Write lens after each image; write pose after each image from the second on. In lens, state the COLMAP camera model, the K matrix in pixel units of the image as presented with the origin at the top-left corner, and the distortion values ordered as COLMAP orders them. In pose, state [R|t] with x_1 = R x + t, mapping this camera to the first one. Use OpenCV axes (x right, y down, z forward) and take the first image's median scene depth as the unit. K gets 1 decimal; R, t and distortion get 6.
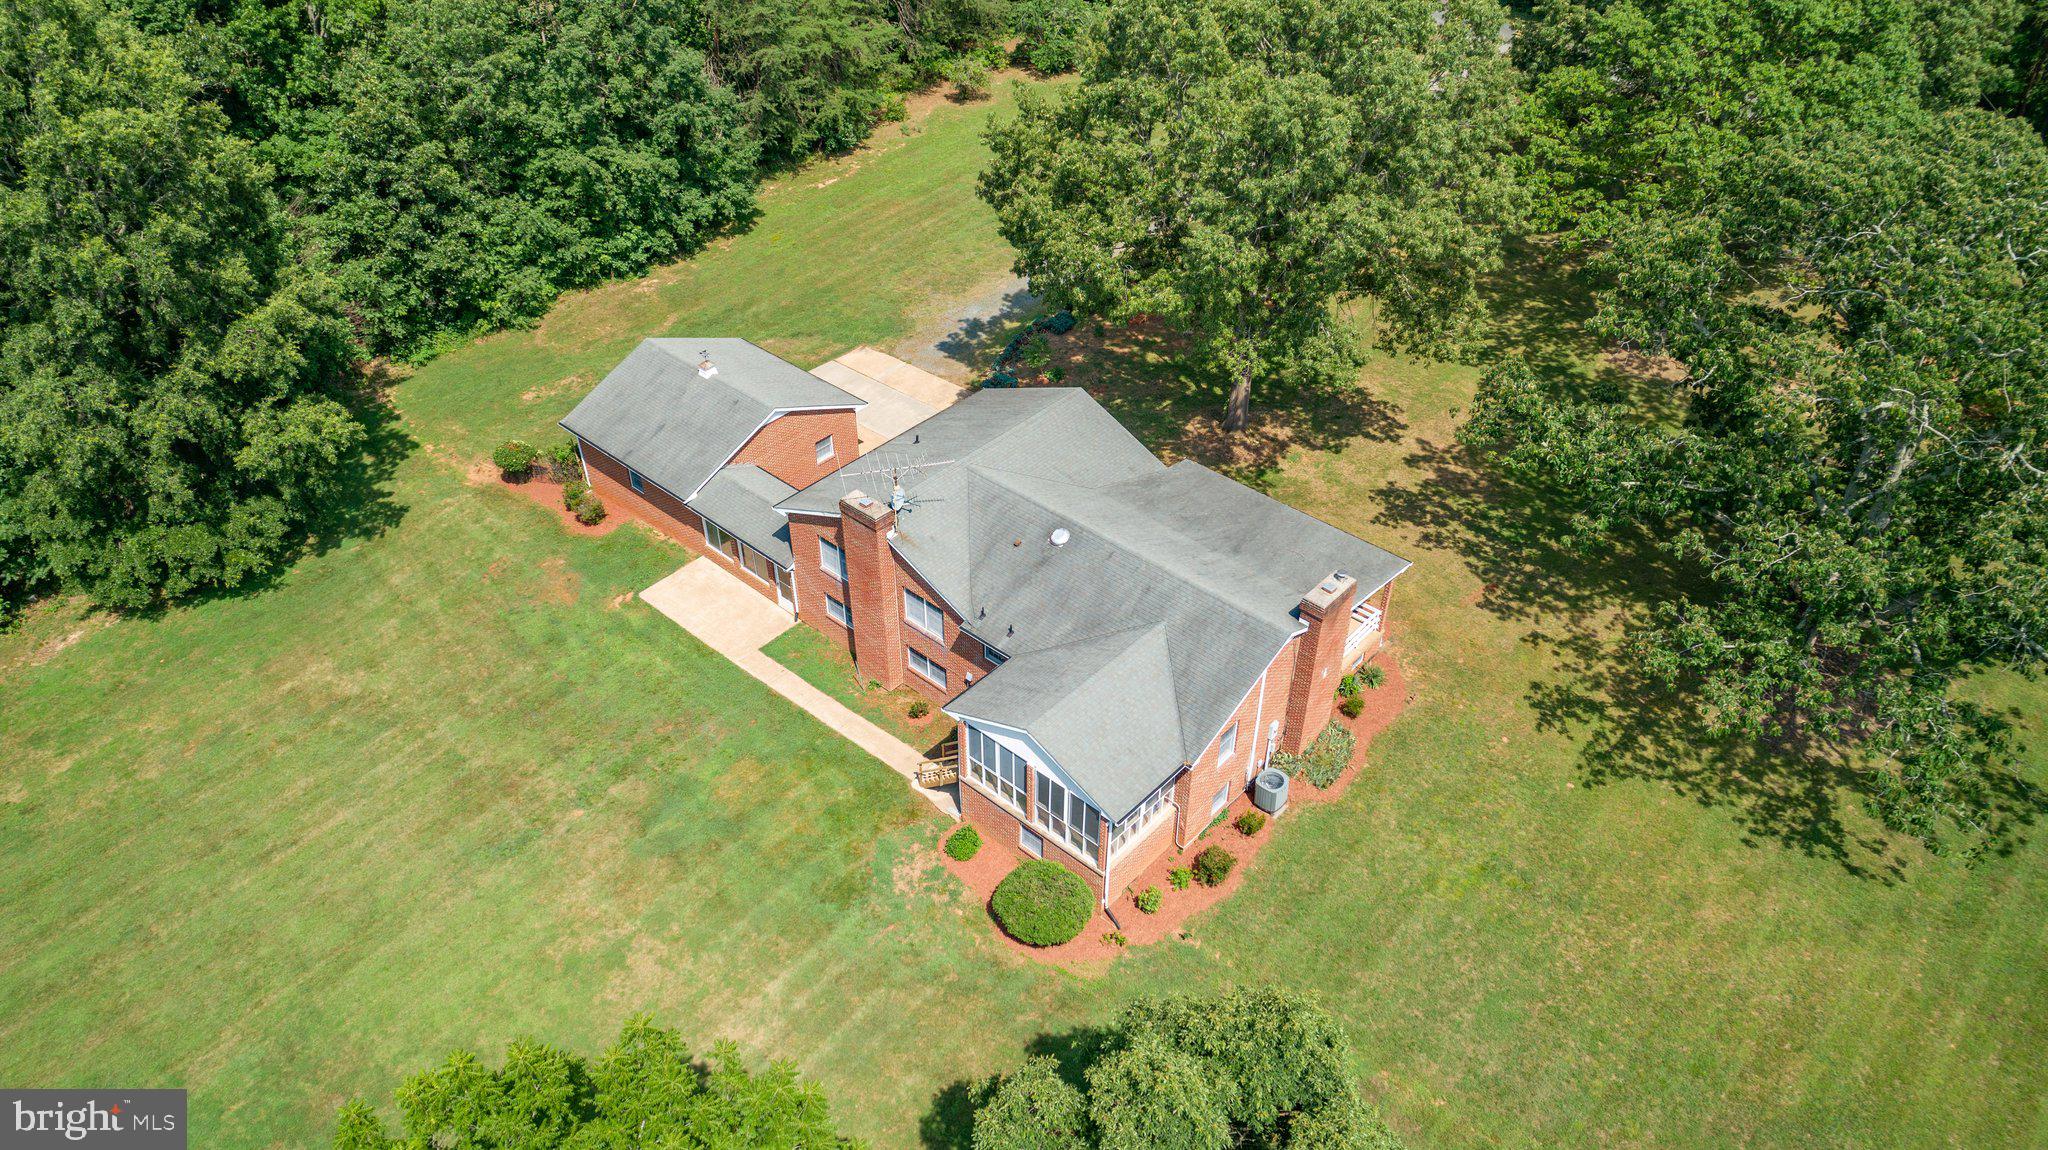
lens RADIAL K [[1378.9, 0, 1020.0], [0, 1378.9, 577.5], [0, 0, 1]] dist [-0.011889, 0.009533]
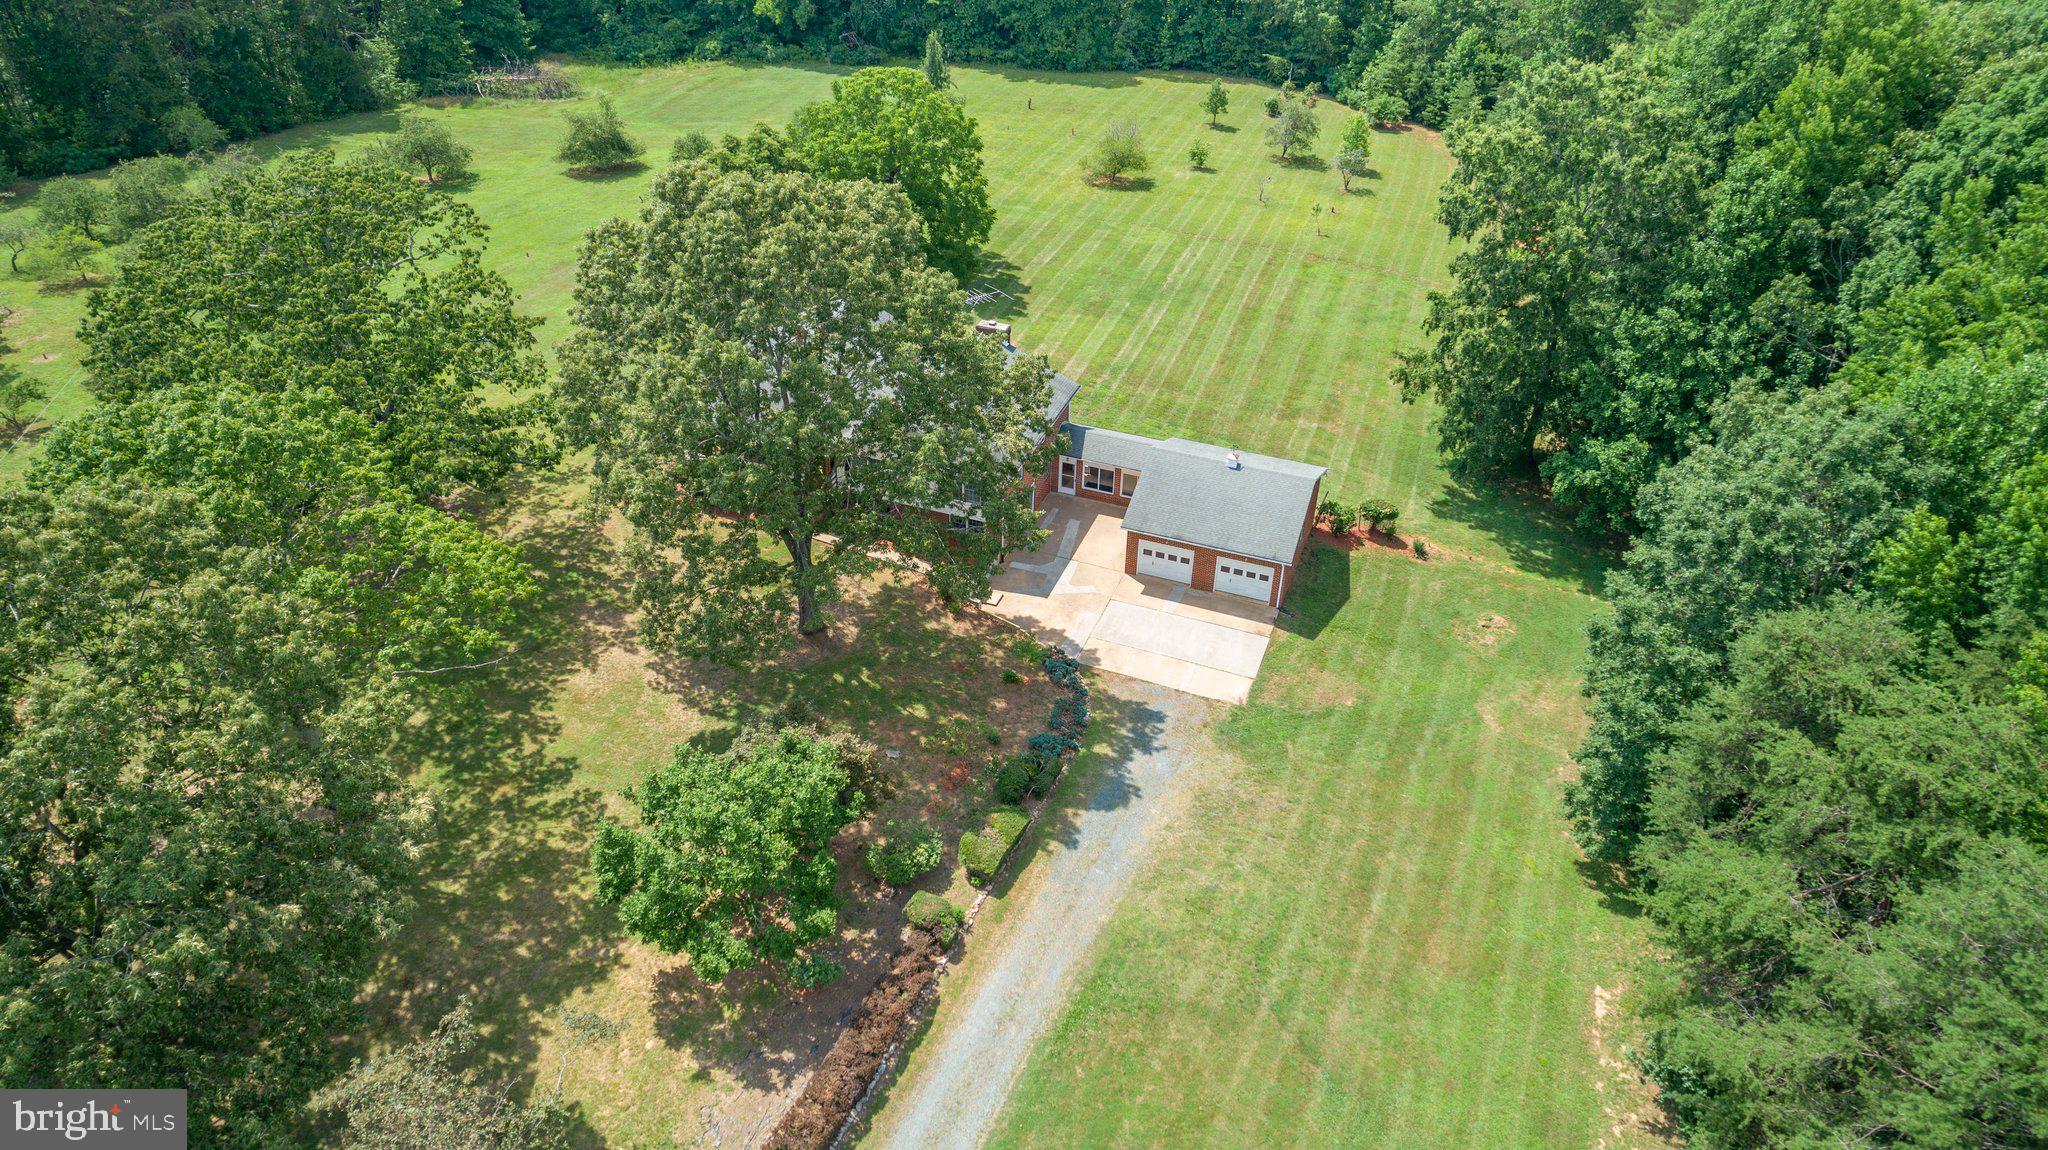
lens RADIAL K [[1378.9, 0, 1018.8], [0, 1378.9, 576.5], [0, 0, 1]] dist [-0.011889, 0.009533]
pose [[-0.931741, 0.199338, -0.303518, 0.404386], [-0.240126, 0.288777, 0.926794, -1.436475], [0.272394, 0.936415, -0.221199, 1.565682]]
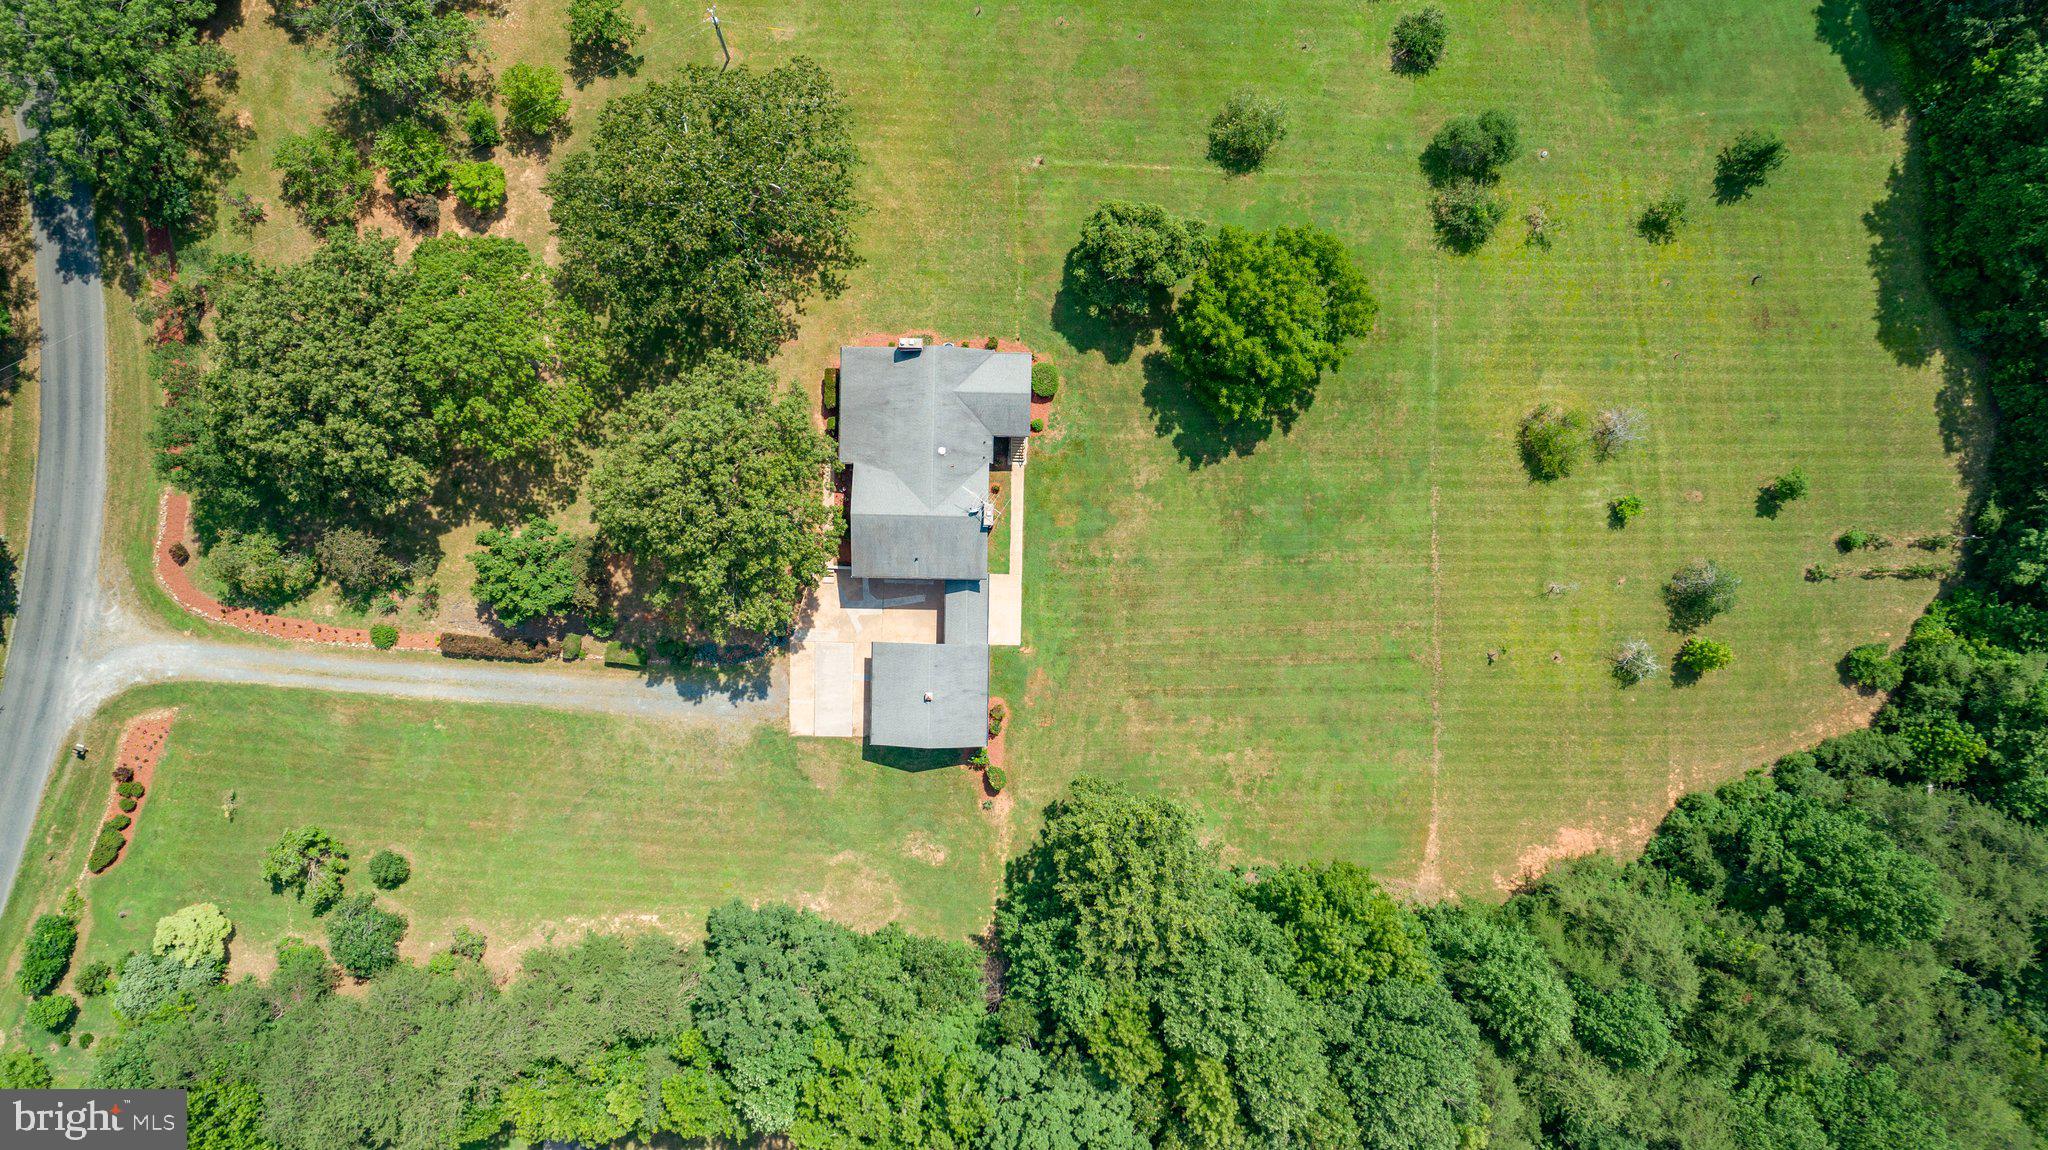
lens RADIAL K [[1378.9, 0, 1025.5], [0, 1378.9, 578.1], [0, 0, 1]] dist [-0.011889, 0.009533]
pose [[-0.655452, -0.755123, -0.013117, -0.195292], [0.457624, -0.410918, 0.788496, -1.873241], [-0.600801, 0.510819, 0.614900, -0.454367]]
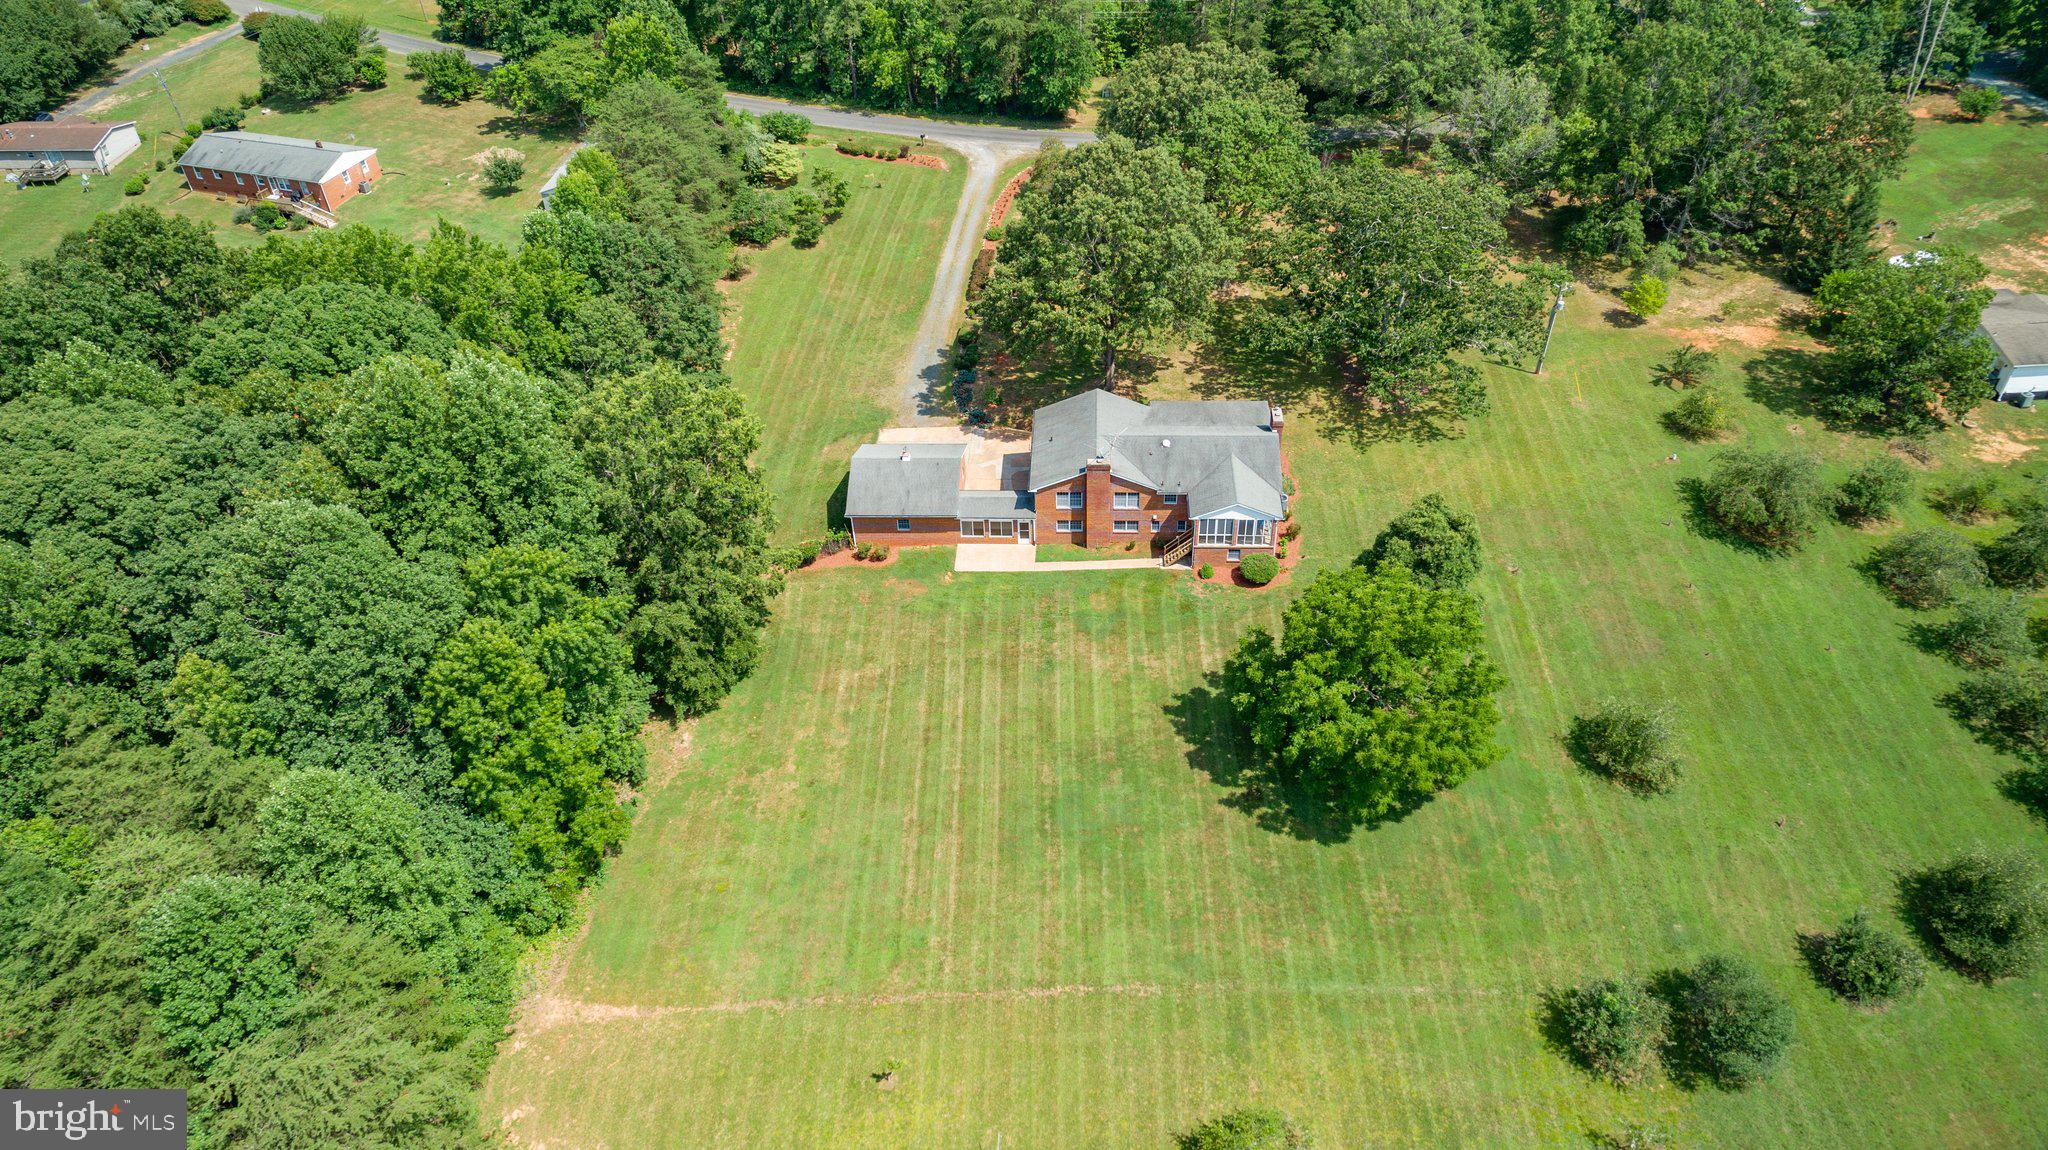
lens RADIAL K [[1378.9, 0, 1021.3], [0, 1378.9, 578.6], [0, 0, 1]] dist [-0.011889, 0.009533]
pose [[0.771520, -0.419089, 0.478667, -1.272762], [0.419212, 0.900827, 0.113014, -0.175993], [-0.478559, 0.113470, 0.870693, -0.809162]]
